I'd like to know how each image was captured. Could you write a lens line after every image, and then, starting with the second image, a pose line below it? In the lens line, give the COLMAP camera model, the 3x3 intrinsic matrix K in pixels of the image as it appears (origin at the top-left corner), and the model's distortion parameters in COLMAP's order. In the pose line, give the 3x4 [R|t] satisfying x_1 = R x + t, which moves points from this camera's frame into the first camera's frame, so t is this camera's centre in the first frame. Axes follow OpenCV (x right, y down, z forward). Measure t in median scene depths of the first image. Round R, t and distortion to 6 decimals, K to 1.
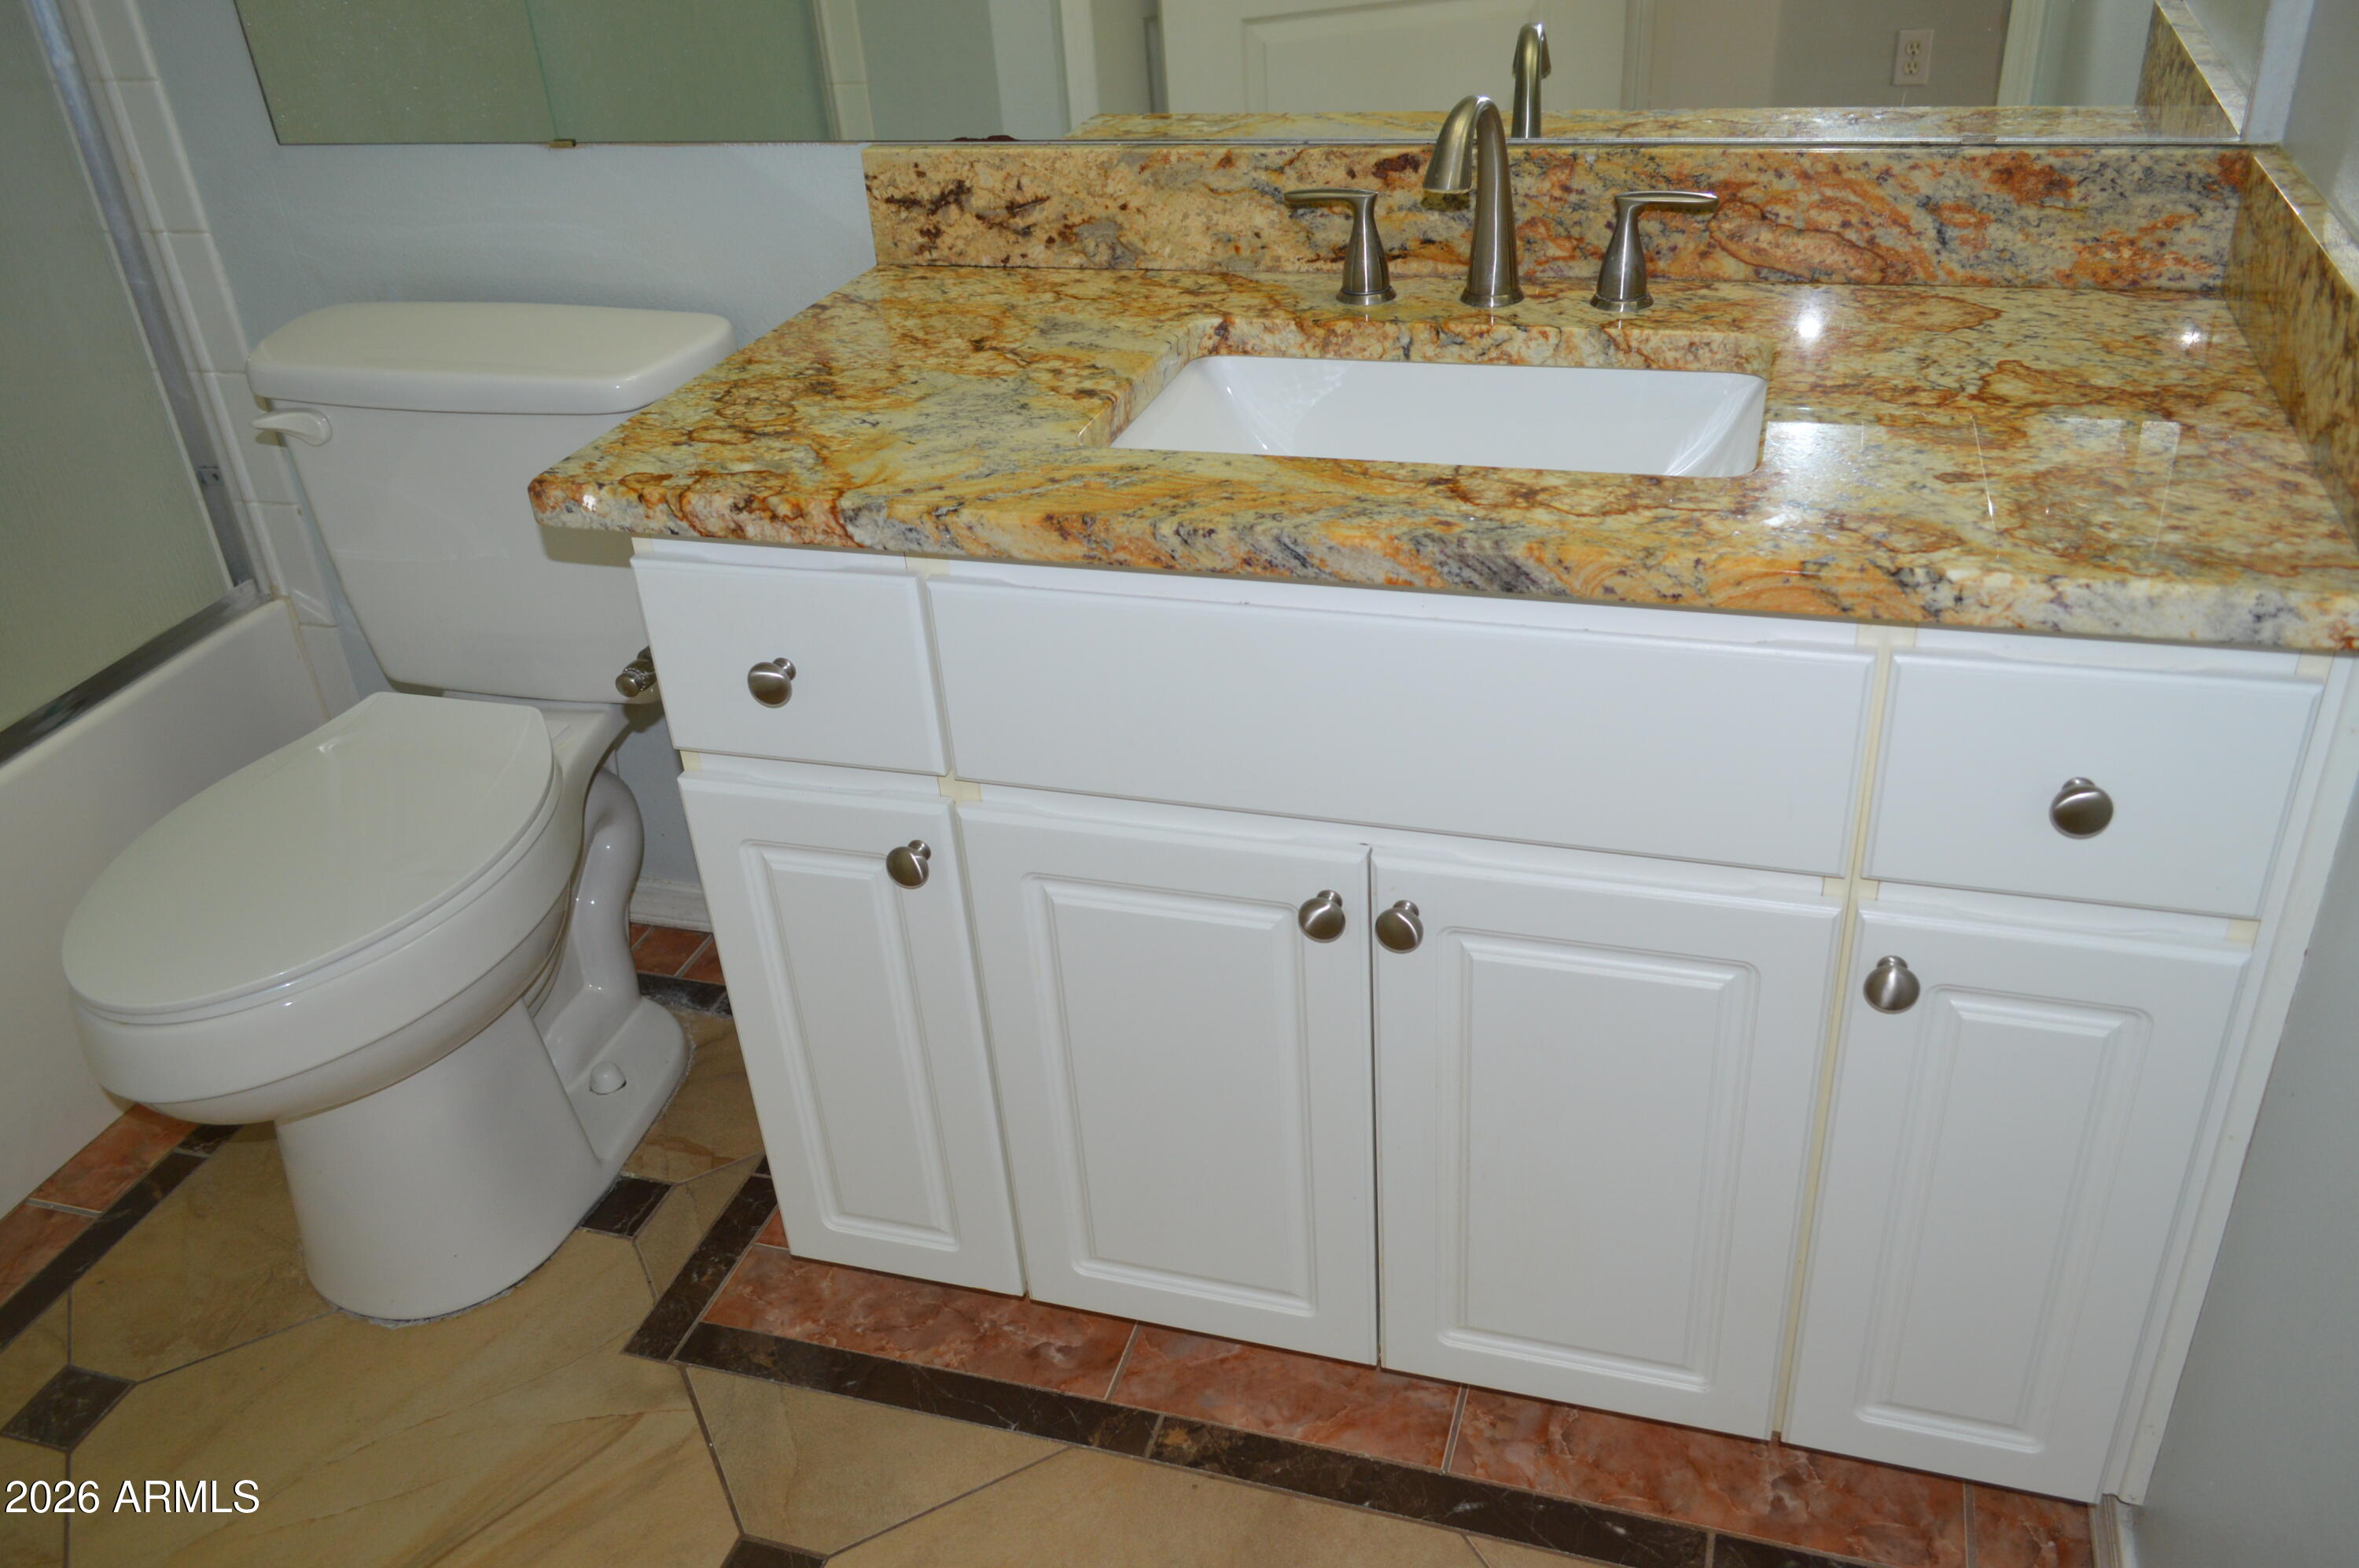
lens RADIAL K [[1870.0, 0, 1186.2], [0, 1870.0, 780.9], [0, 0, 1]] dist [-0.012057, 0.008121]
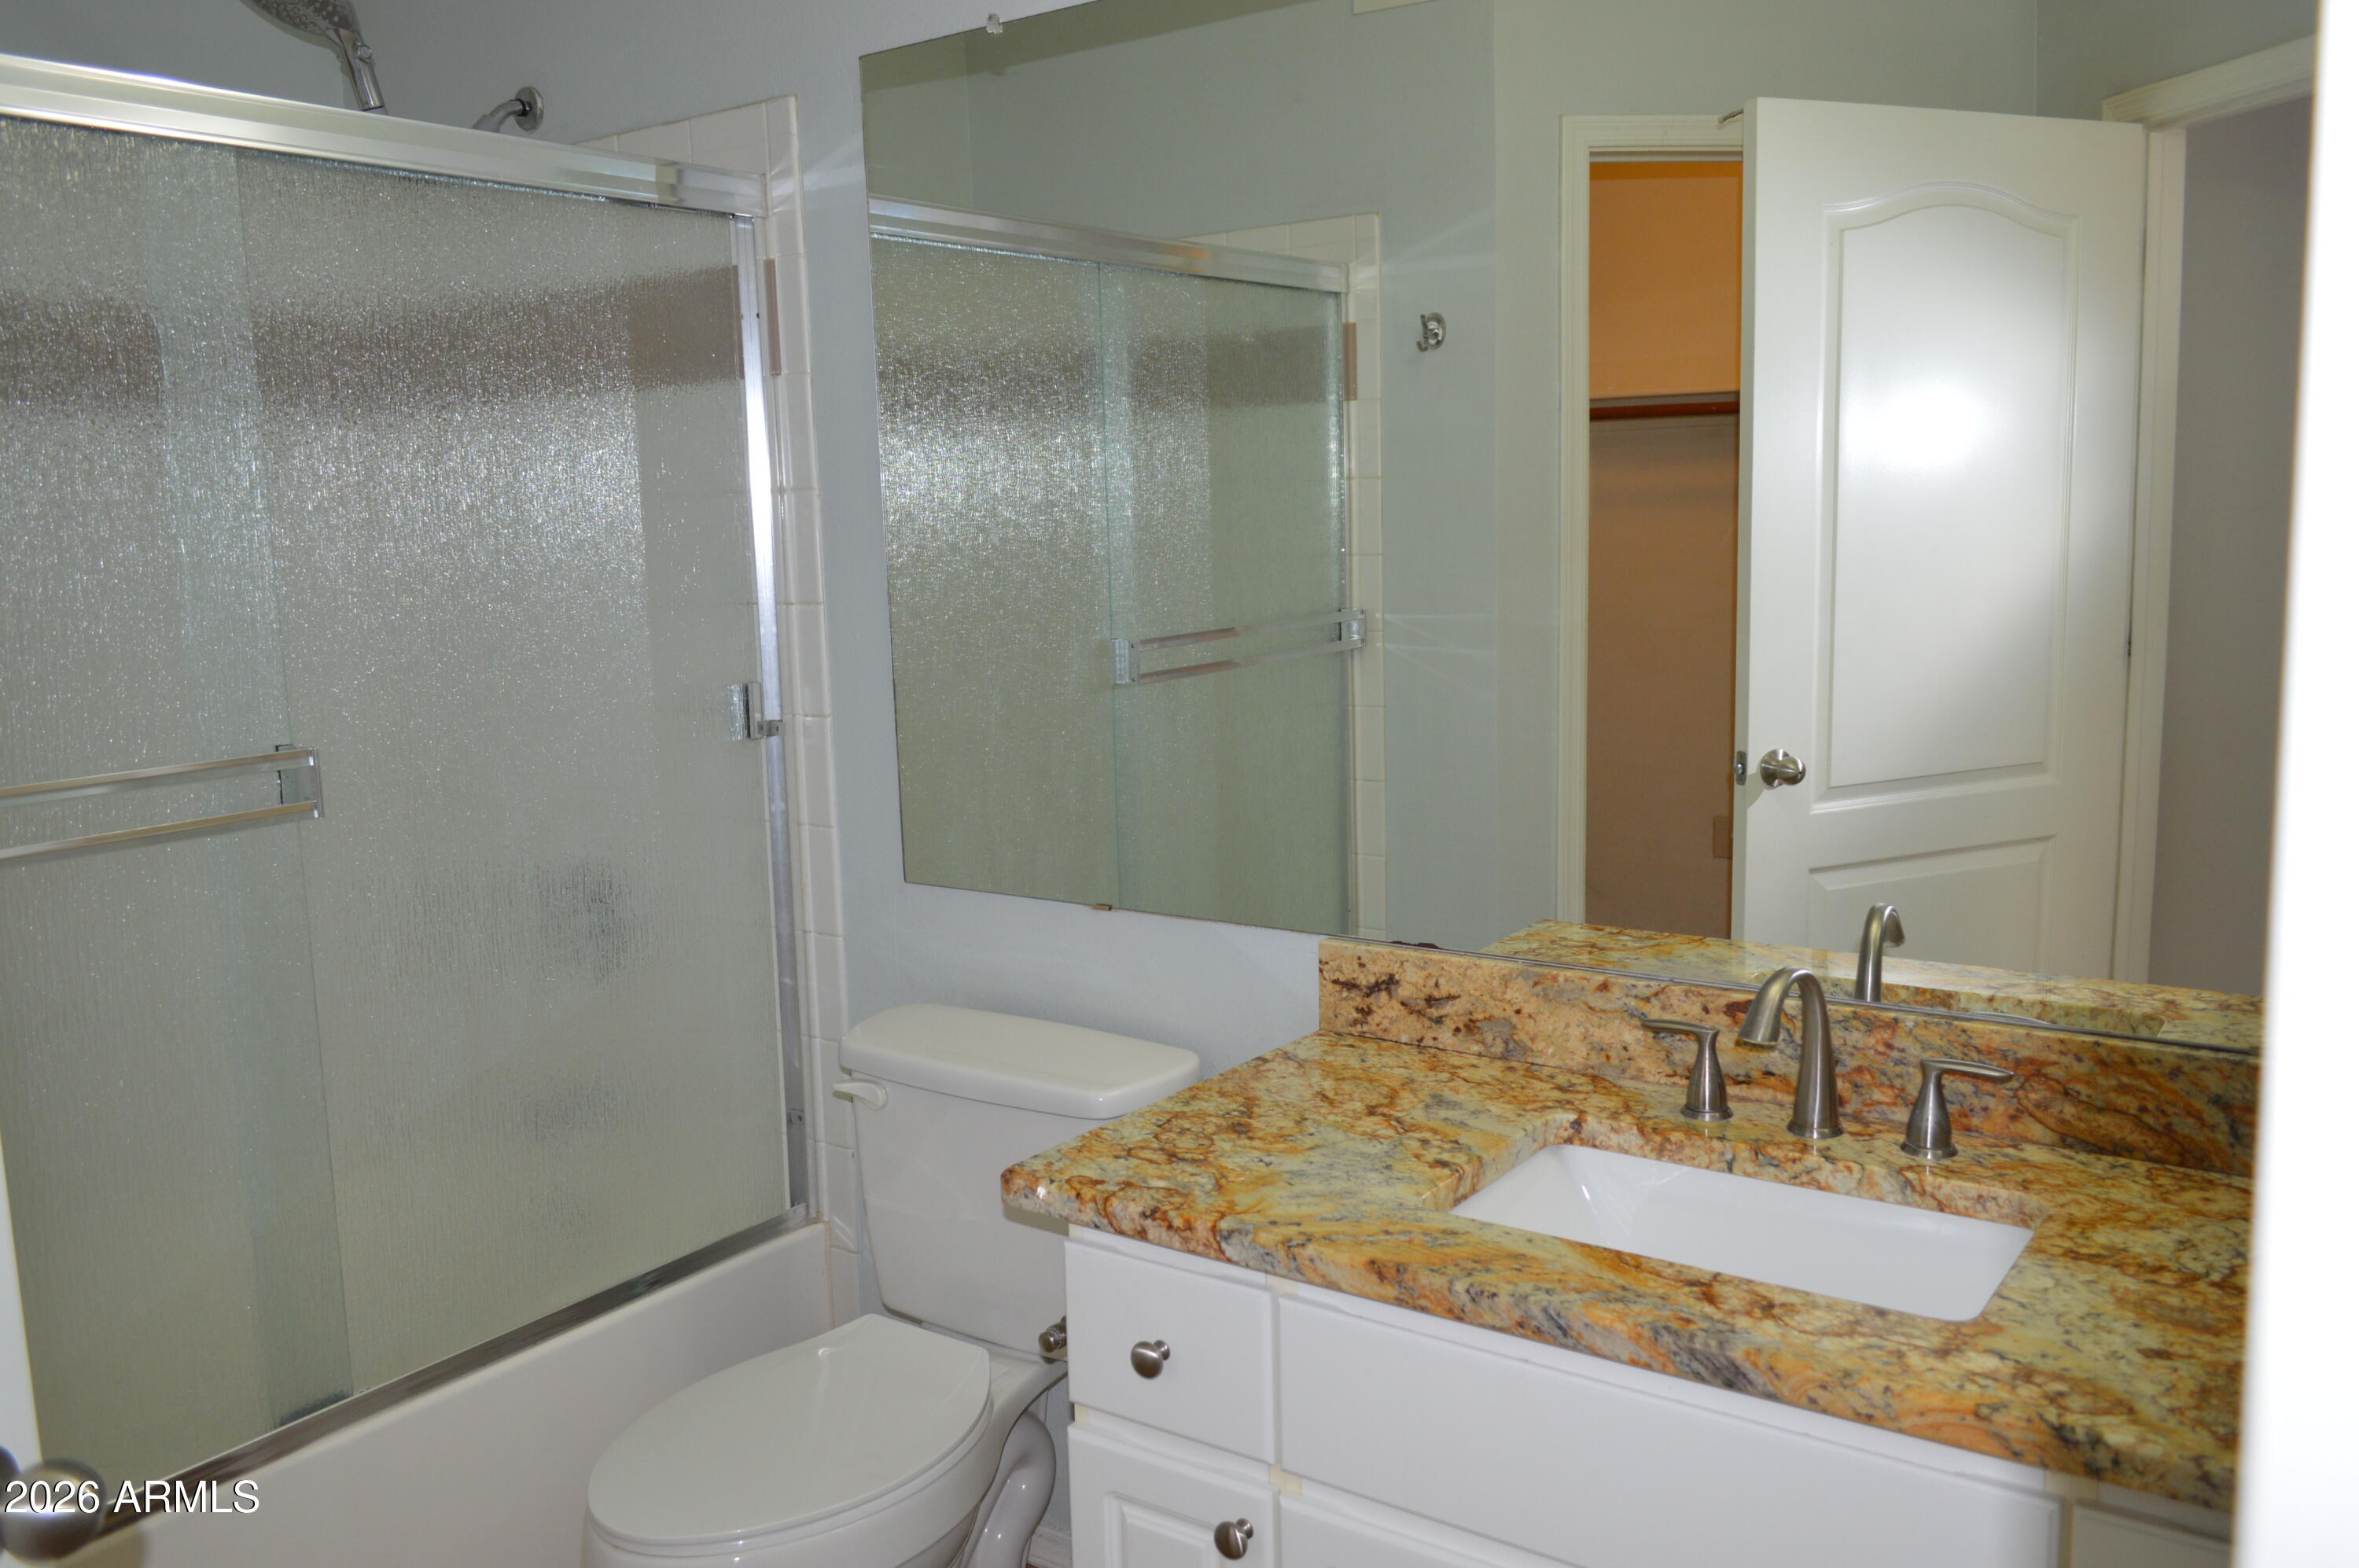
lens RADIAL K [[1870.0, 0, 1185.9], [0, 1870.0, 768.1], [0, 0, 1]] dist [-0.012057, 0.008121]
pose [[0.951001, 0.082508, -0.297975, 0.126012], [-0.187884, 0.919603, -0.345007, 0.008726], [0.245553, 0.384086, 0.890046, -0.225608]]
